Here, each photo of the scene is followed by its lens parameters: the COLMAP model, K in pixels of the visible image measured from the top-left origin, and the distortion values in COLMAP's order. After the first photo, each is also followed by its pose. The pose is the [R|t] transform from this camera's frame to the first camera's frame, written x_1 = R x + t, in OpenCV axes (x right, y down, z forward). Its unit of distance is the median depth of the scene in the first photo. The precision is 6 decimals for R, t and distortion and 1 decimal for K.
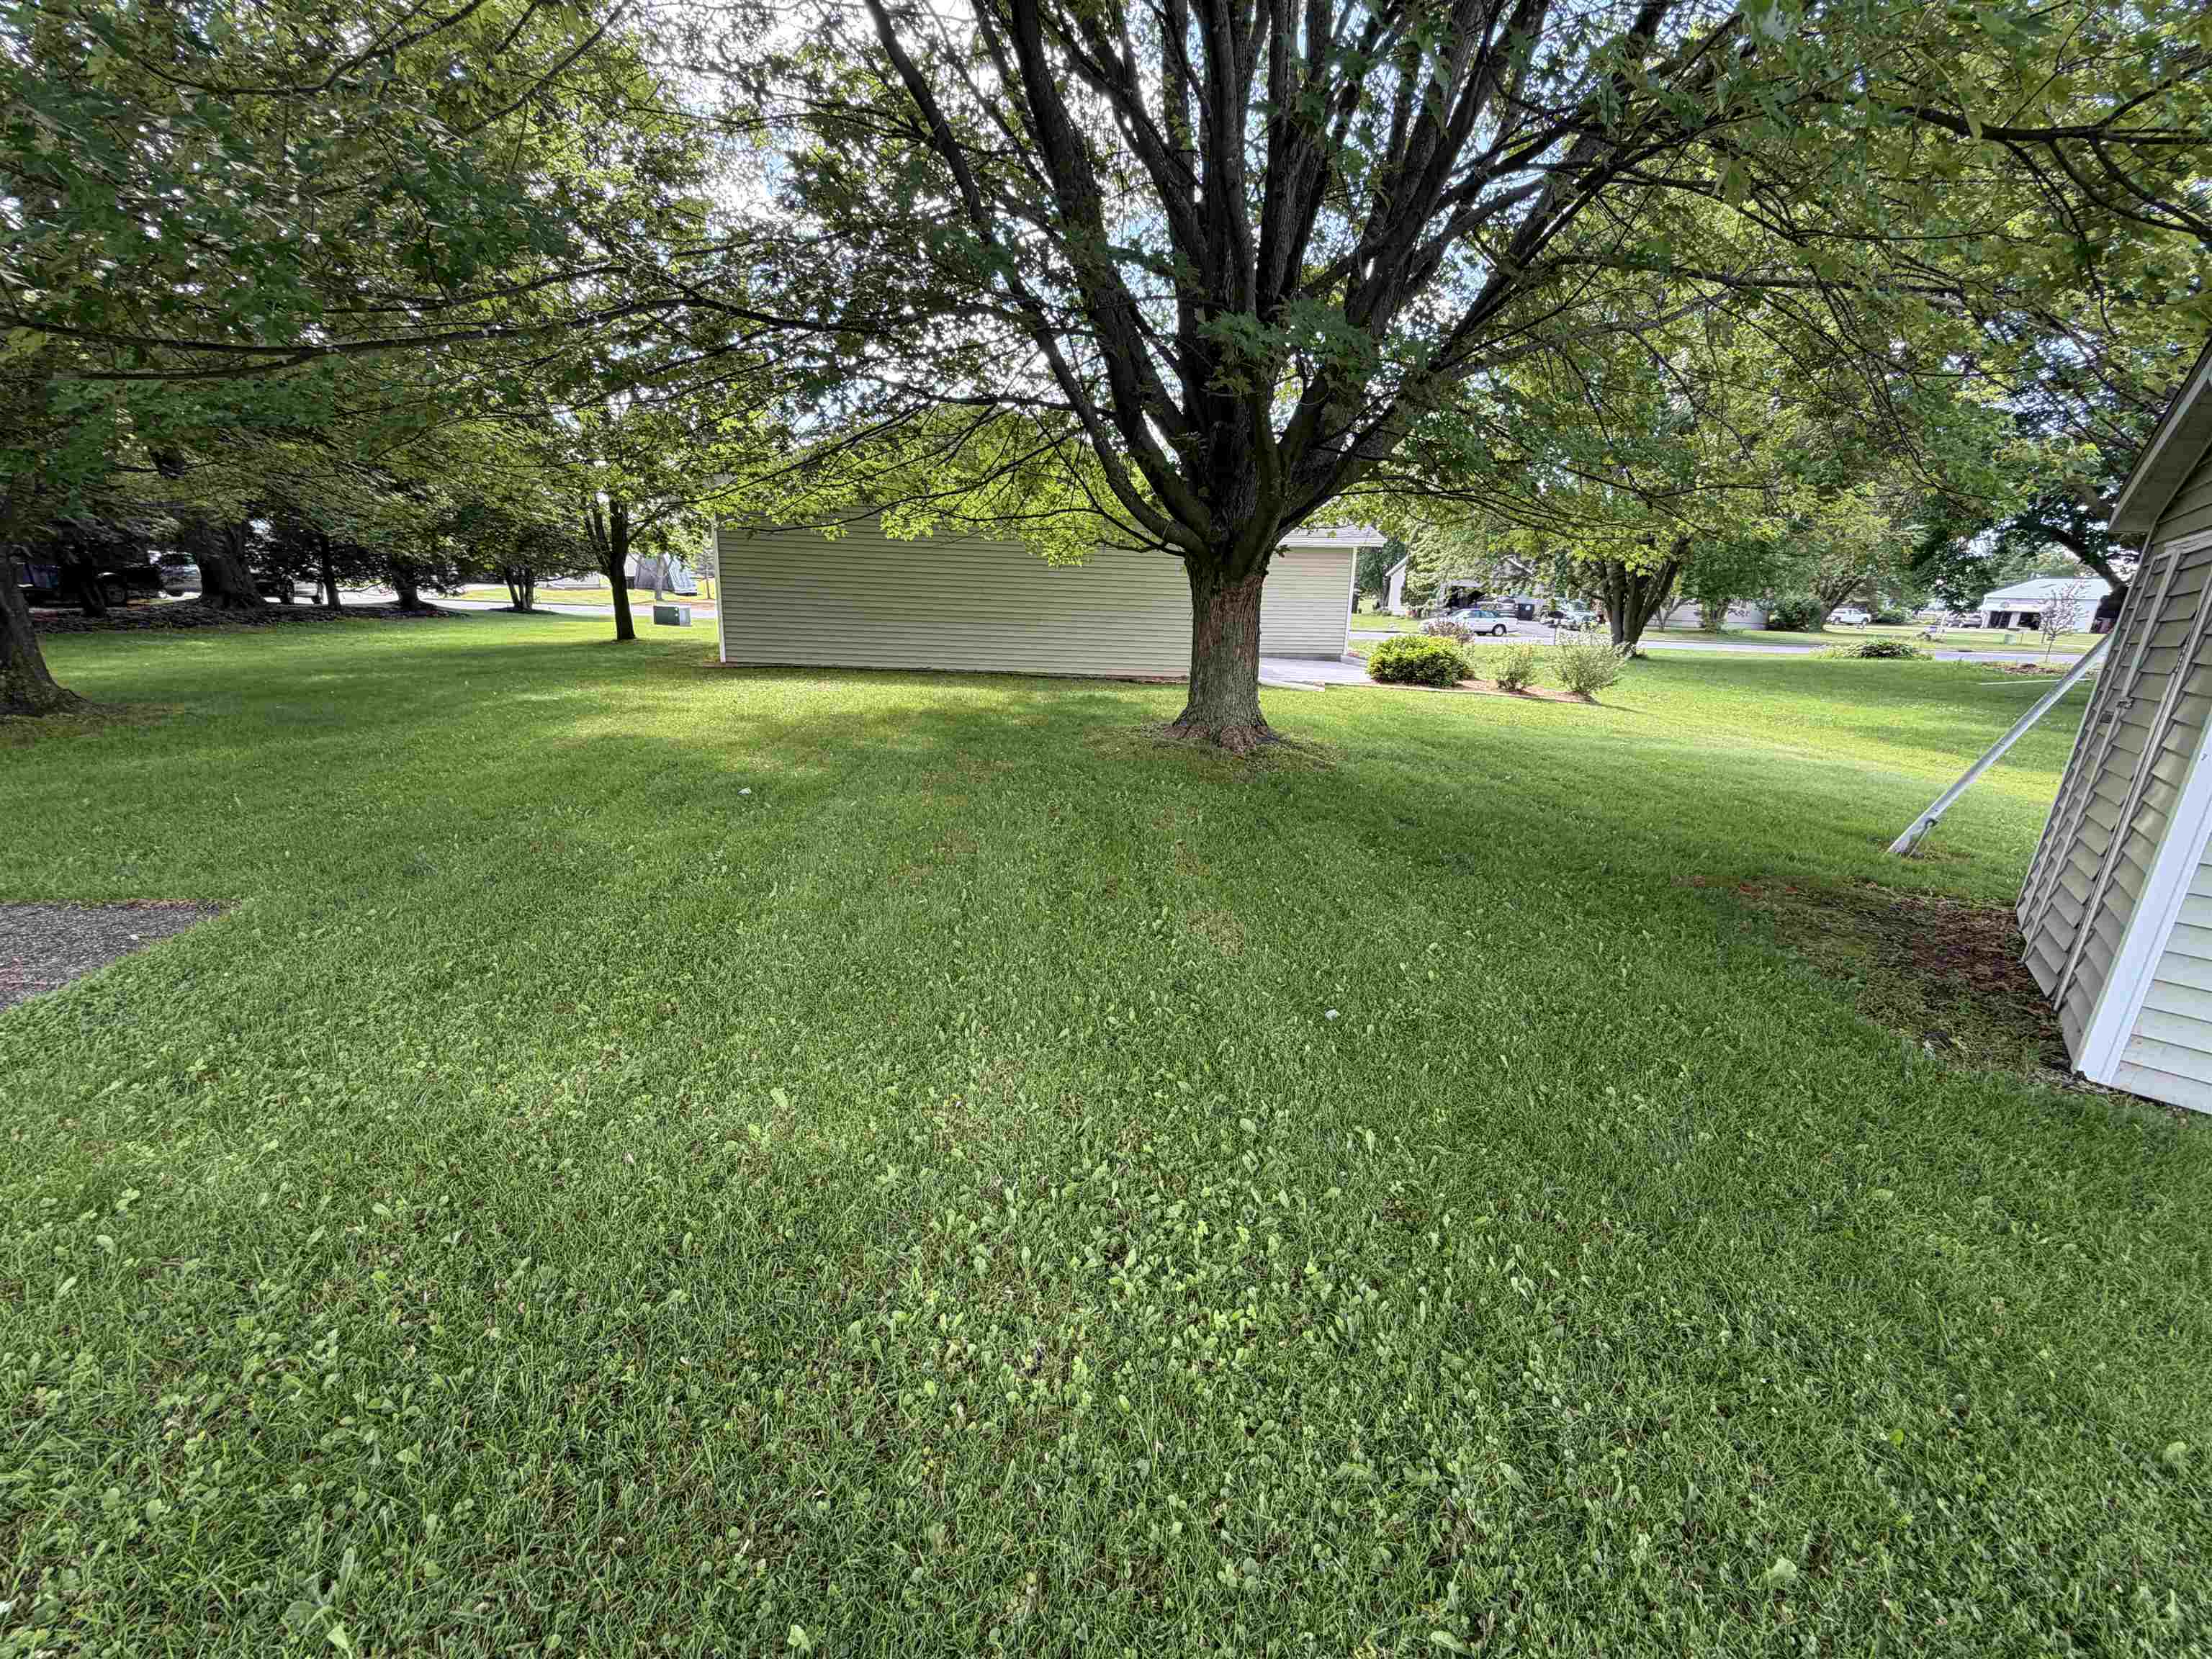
lens RADIAL K [[884.0, 0, 1106.4], [0, 884.0, 817.7], [0, 0, 1]] dist [0.000229, -0.000808]
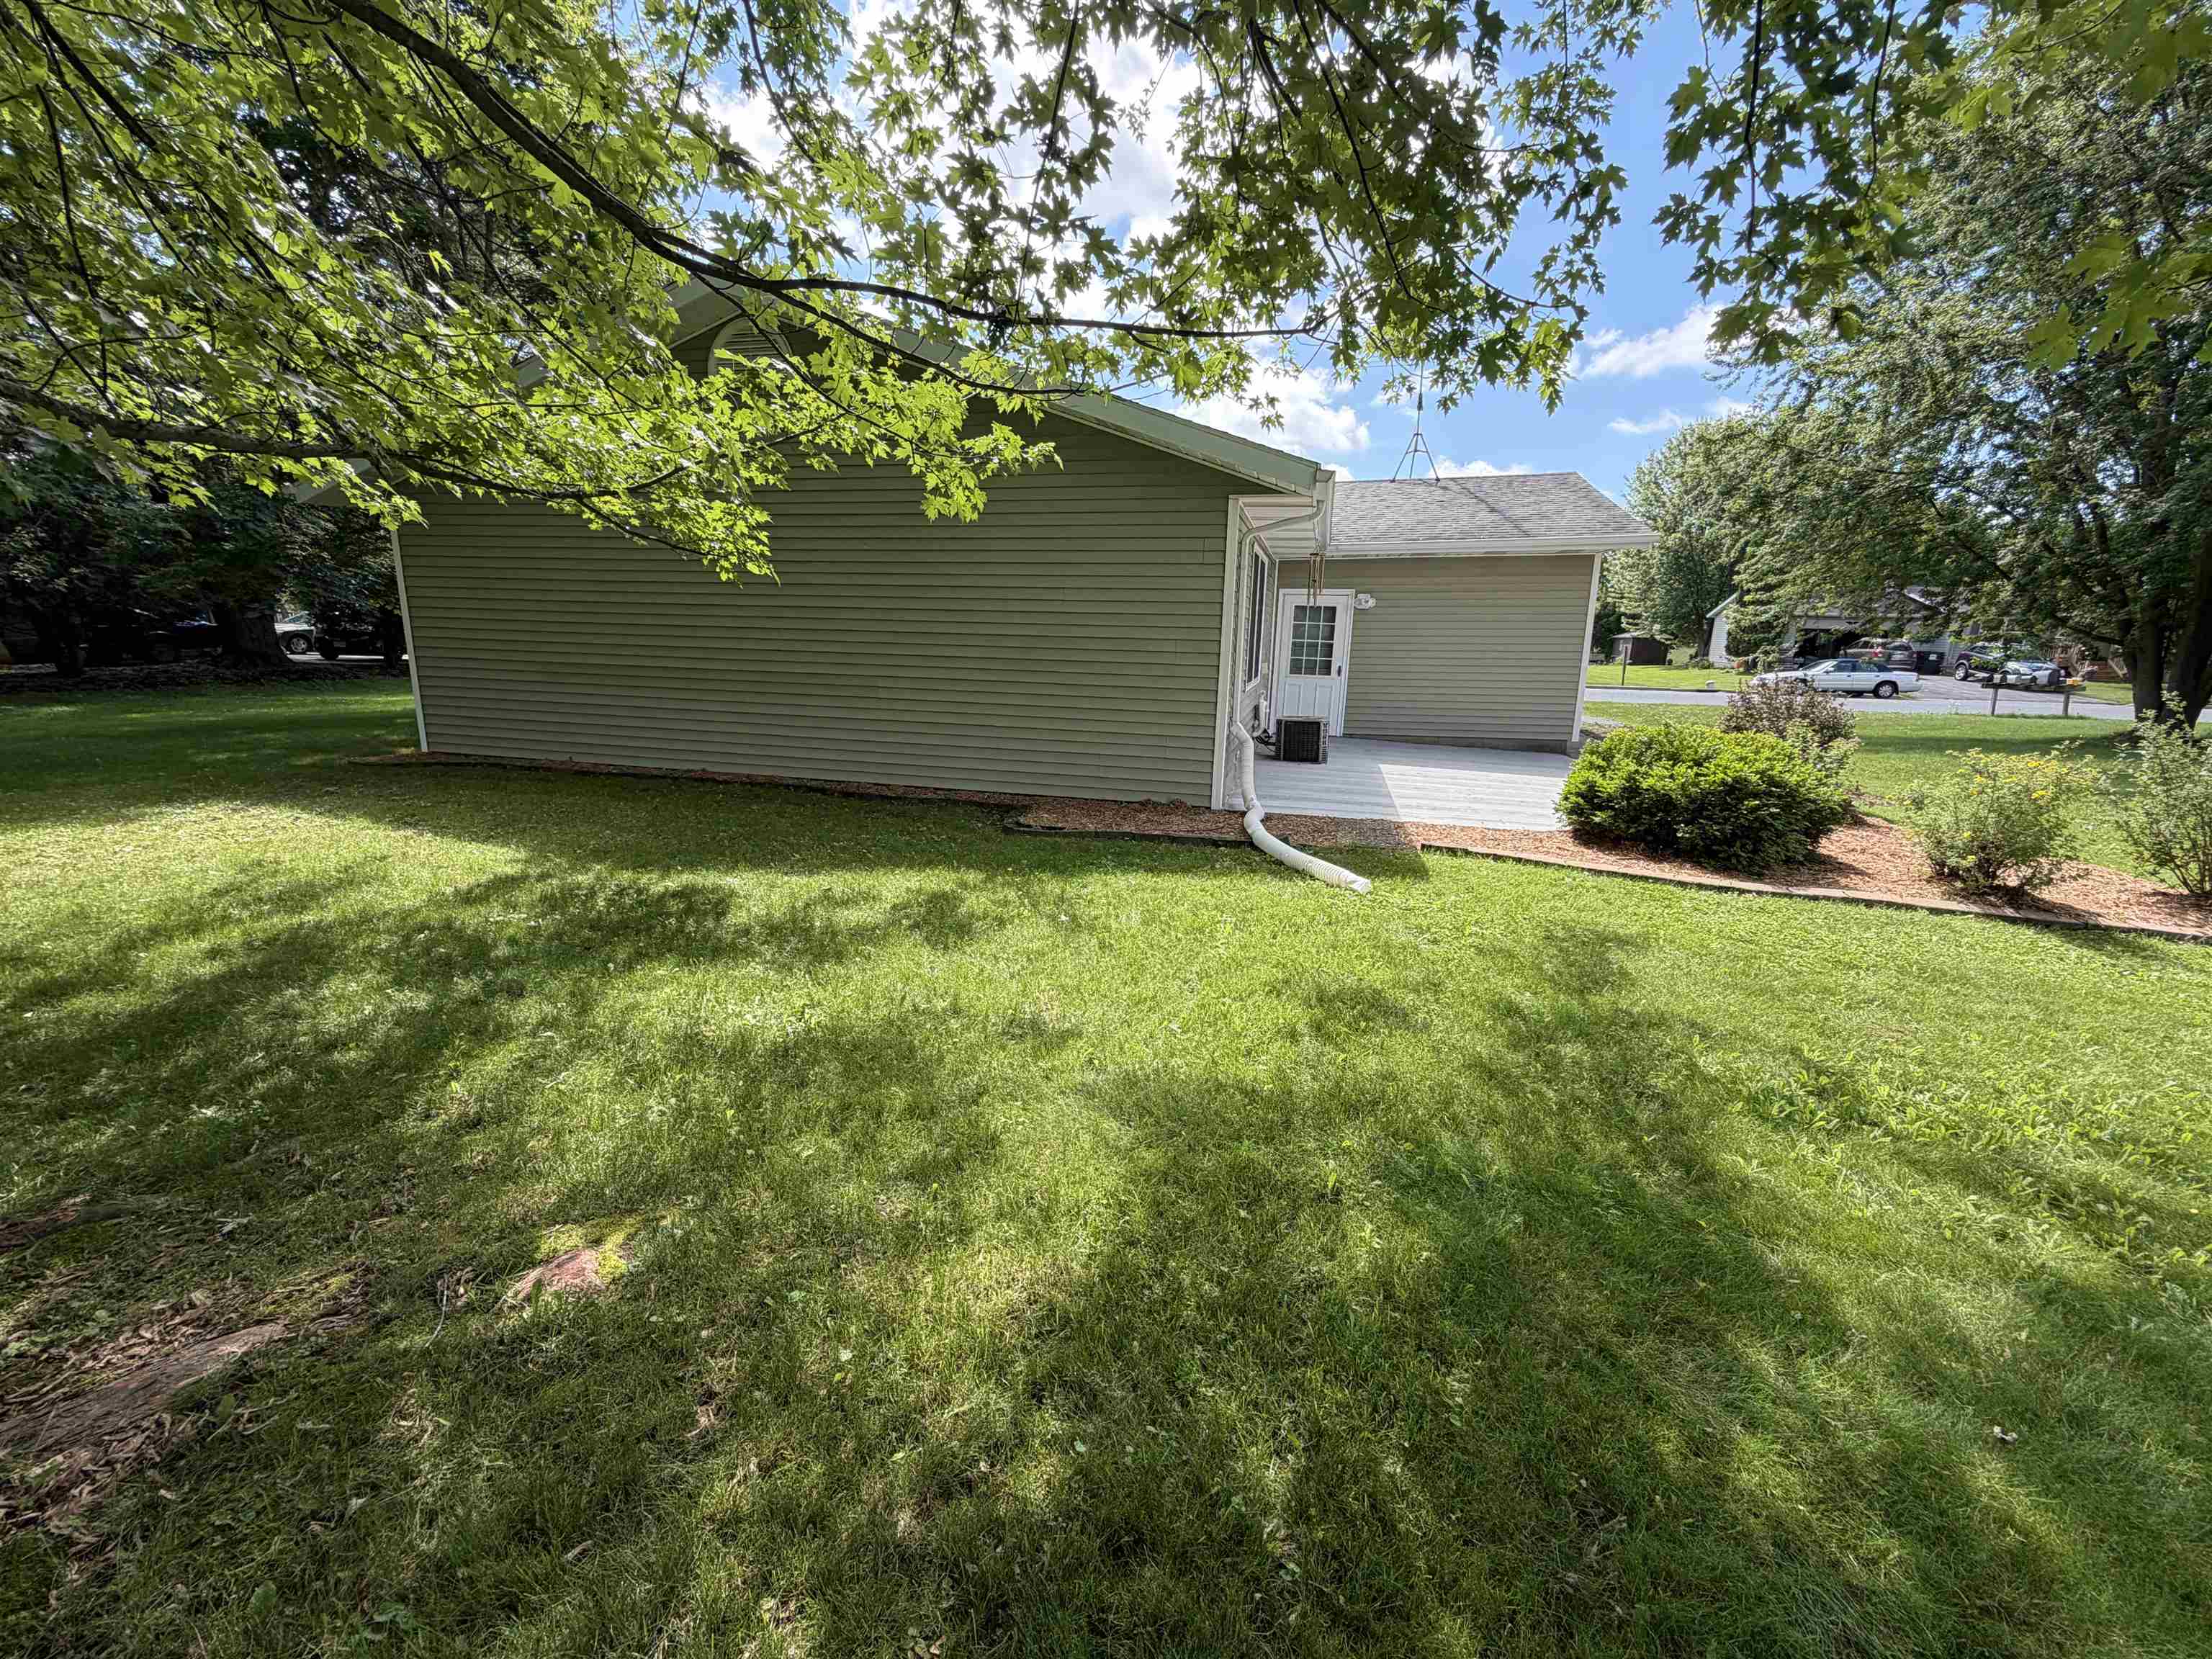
lens RADIAL K [[884.0, 0, 1104.4], [0, 884.0, 821.6], [0, 0, 1]] dist [0.000229, -0.000808]
pose [[0.955204, 0.047805, -0.292060, 0.117464], [-0.063018, 0.997090, -0.042899, -0.070604], [0.289160, 0.059383, 0.955437, 0.293009]]
